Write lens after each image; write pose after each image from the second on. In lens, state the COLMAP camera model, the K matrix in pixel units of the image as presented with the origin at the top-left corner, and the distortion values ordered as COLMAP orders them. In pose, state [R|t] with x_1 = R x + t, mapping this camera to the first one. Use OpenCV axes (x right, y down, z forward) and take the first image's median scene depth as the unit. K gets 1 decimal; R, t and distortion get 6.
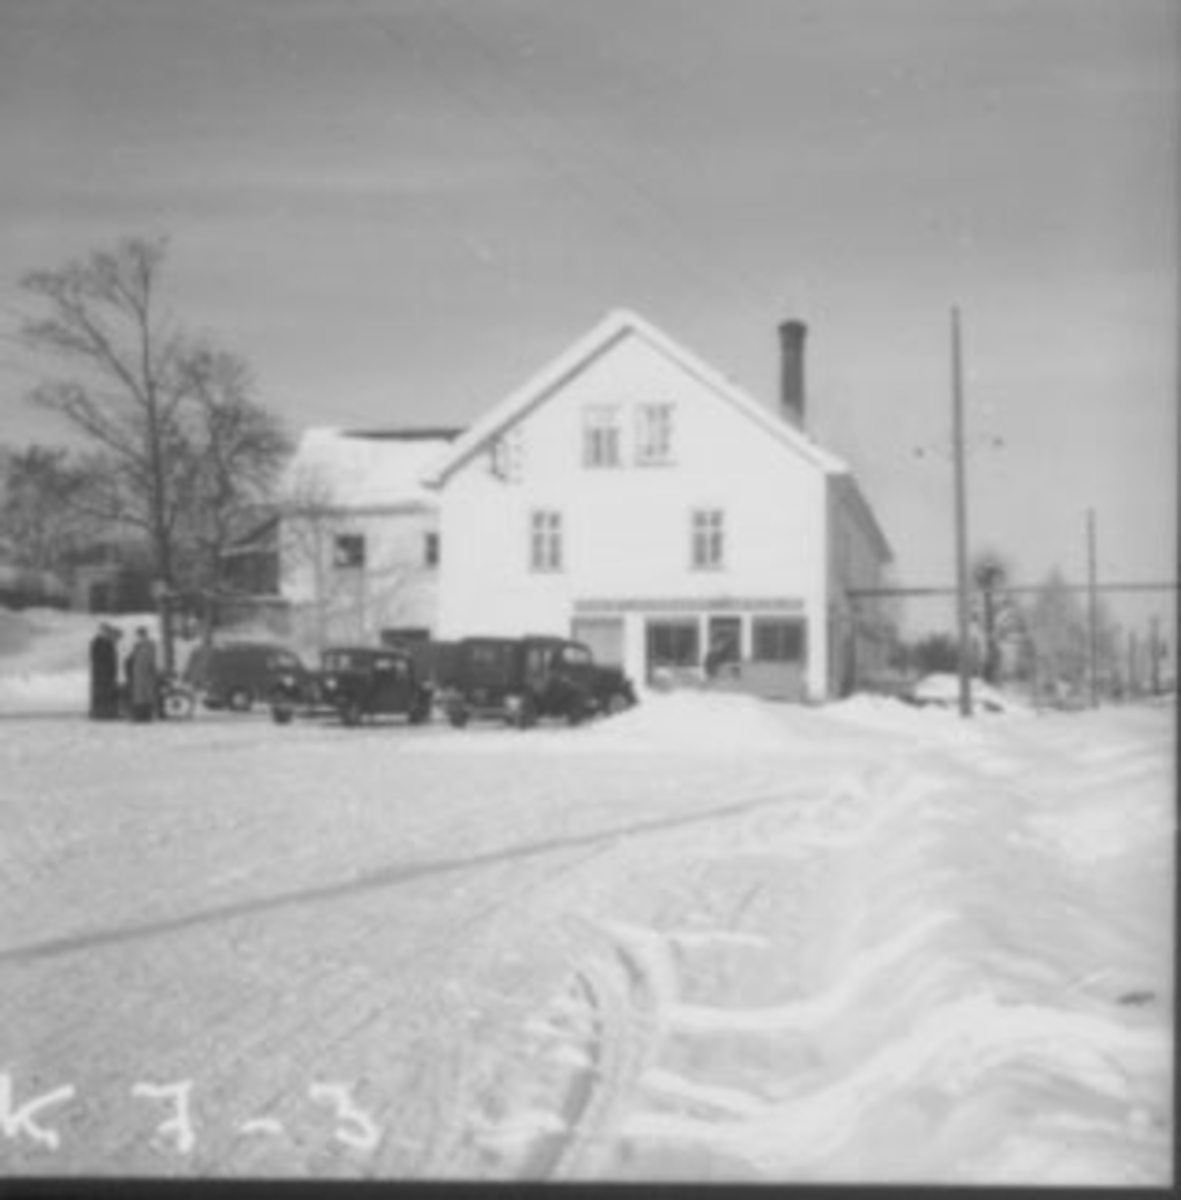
lens RADIAL K [[1562.2, 0, 509.7], [0, 1562.2, 599.9], [0, 0, 1]] dist [-0.025559, 0.016877]
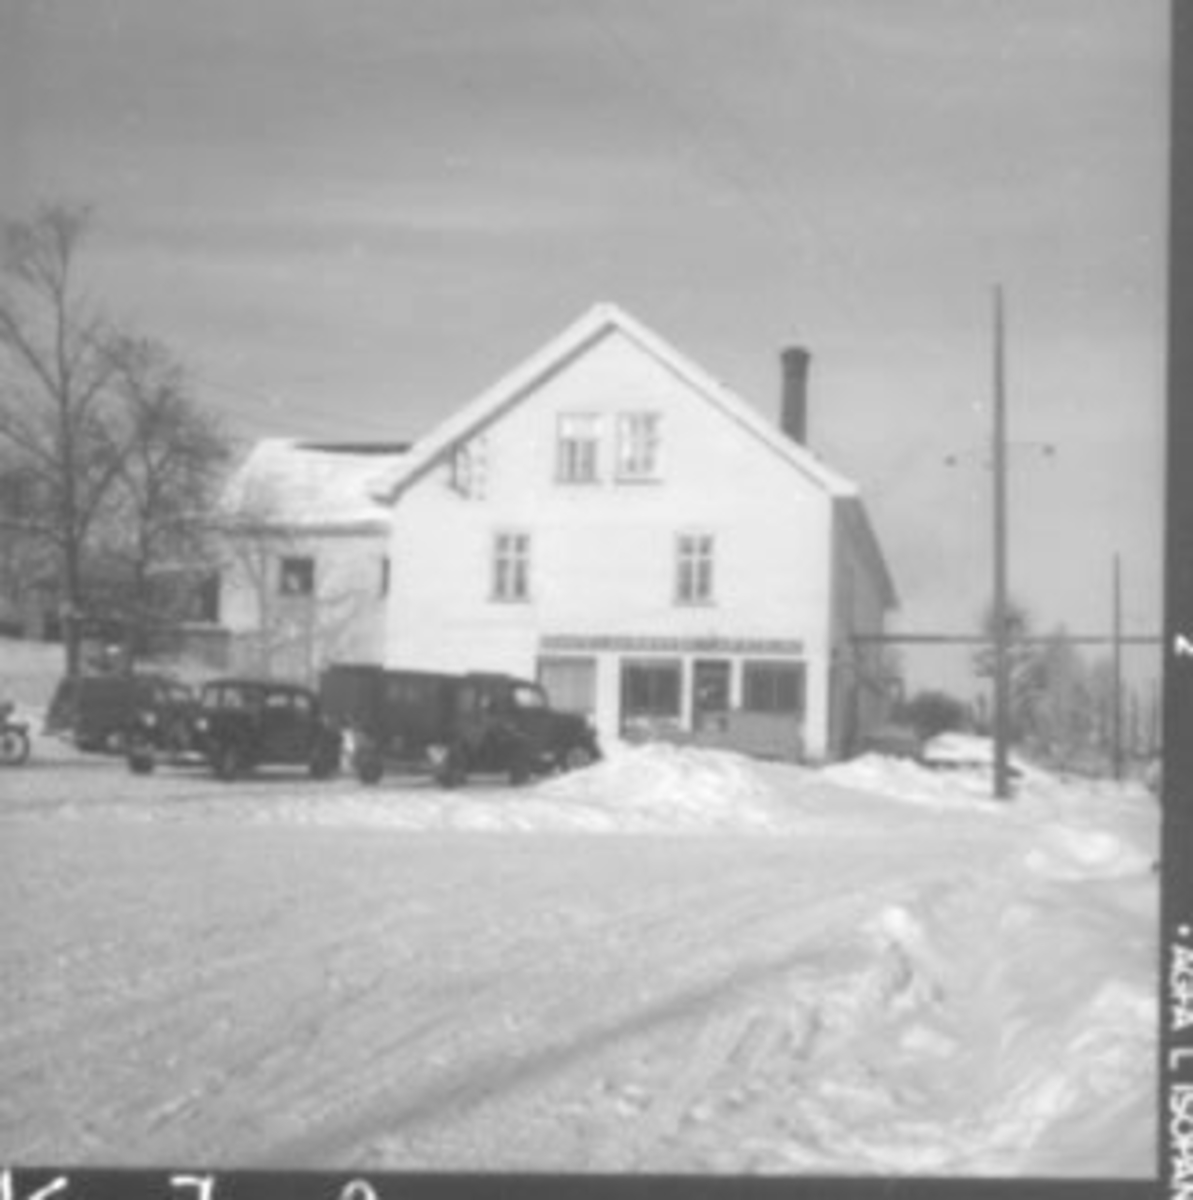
lens RADIAL K [[1438.5, 0, 601.3], [0, 1438.5, 581.5], [0, 0, 1]] dist [0.018392, -0.013452]
pose [[0.998081, 0.033017, 0.052376, 0.031990], [-0.030406, 0.998292, -0.049888, 0.009058], [-0.053934, 0.048200, 0.997381, 0.197095]]
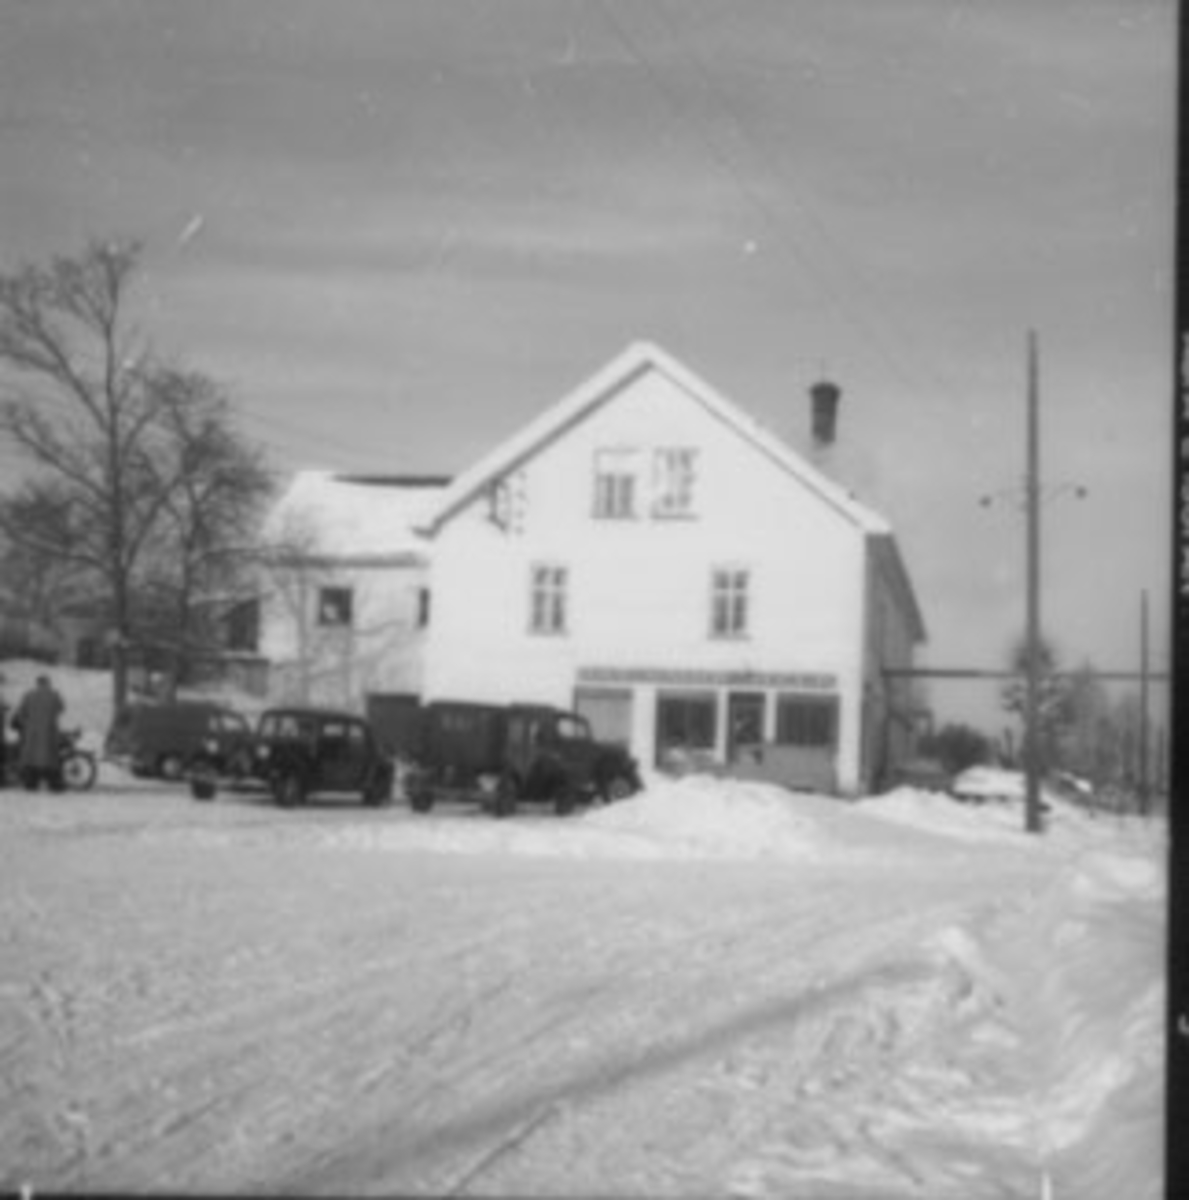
lens RADIAL K [[1460.1, 0, 594.5], [0, 1460.1, 600.0], [0, 0, 1]] dist [-0.005518, 0.048461]
pose [[0.998468, 0.040989, 0.037160, 0.018600], [-0.038893, 0.997702, -0.055477, 0.007534], [-0.039348, 0.053947, 0.997768, 0.171029]]
